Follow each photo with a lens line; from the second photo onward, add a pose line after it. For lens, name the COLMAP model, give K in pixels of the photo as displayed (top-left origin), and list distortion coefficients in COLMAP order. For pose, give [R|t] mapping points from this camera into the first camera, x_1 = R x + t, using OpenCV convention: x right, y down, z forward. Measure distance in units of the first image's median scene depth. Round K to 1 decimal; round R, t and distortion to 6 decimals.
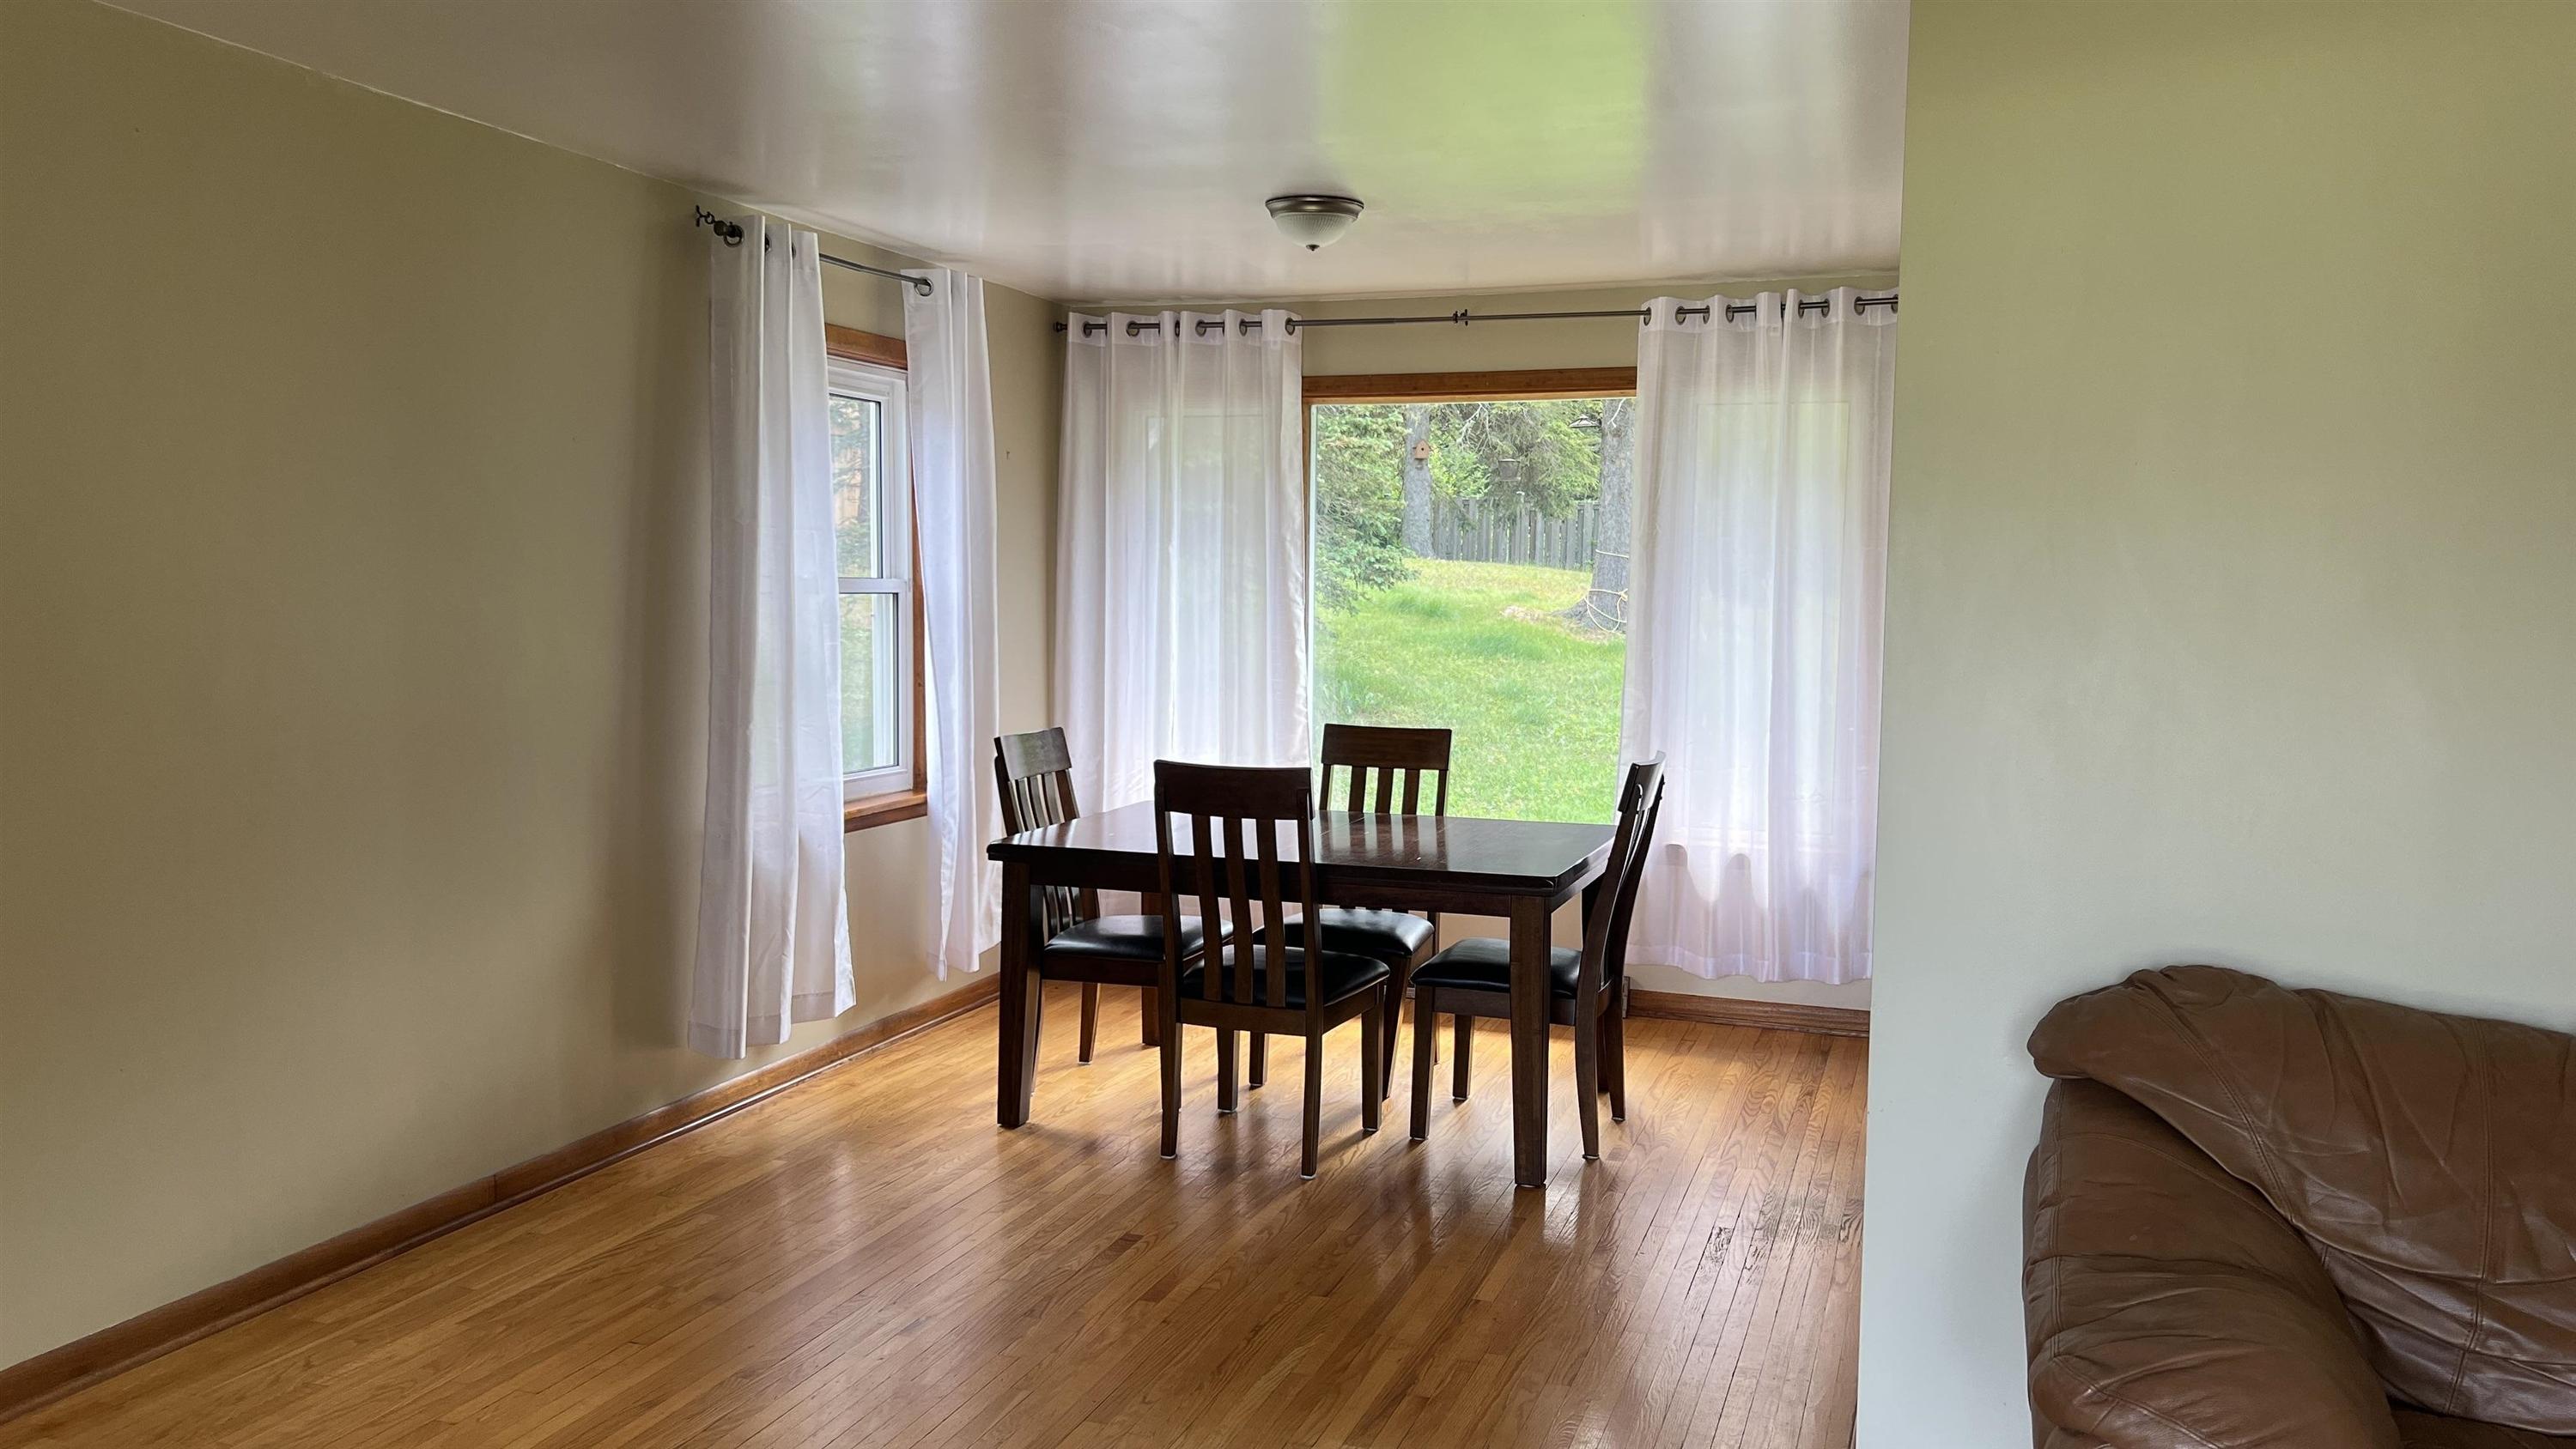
lens RADIAL K [[1920.7, 0, 1288.0], [0, 1920.7, 724.5], [0, 0, 1]] dist [0.112136, -0.174738]
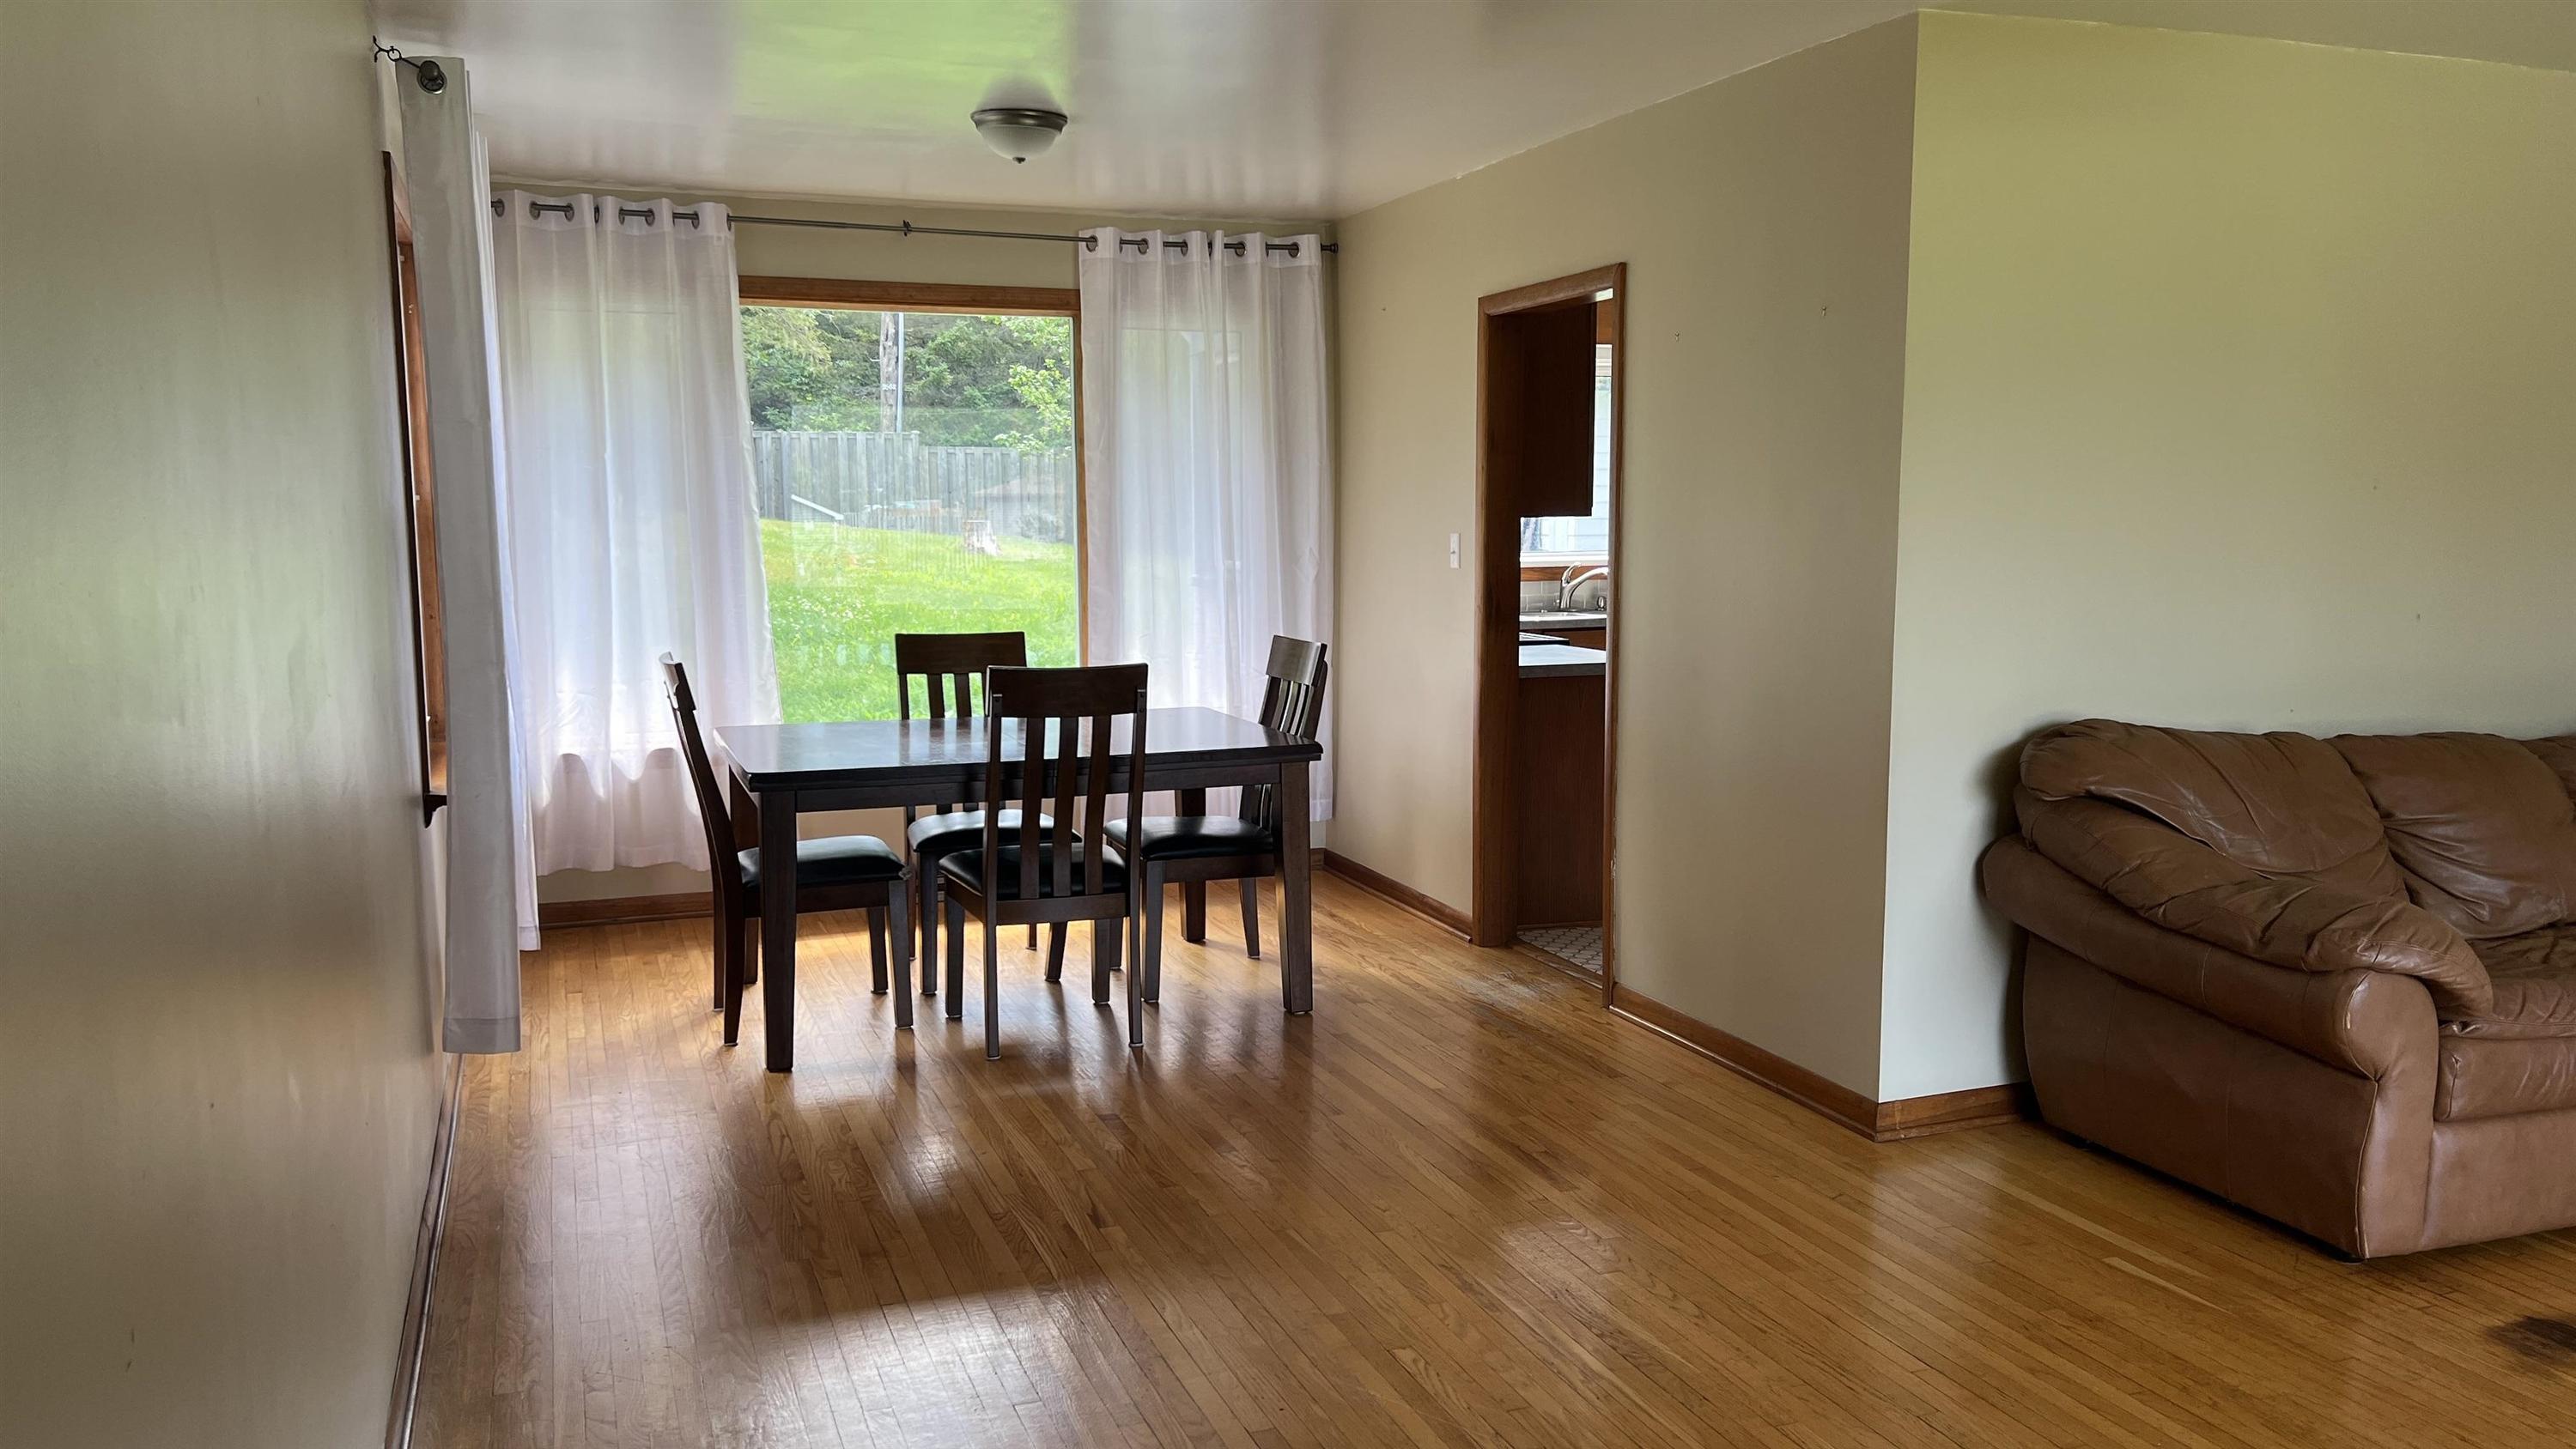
lens RADIAL K [[1920.7, 0, 1288.0], [0, 1920.7, 724.5], [0, 0, 1]] dist [0.112136, -0.174738]
pose [[0.764710, -0.091517, 0.637843, -0.454715], [0.064308, 0.995760, 0.065771, -0.006660], [-0.641158, -0.009277, 0.767353, 0.096558]]
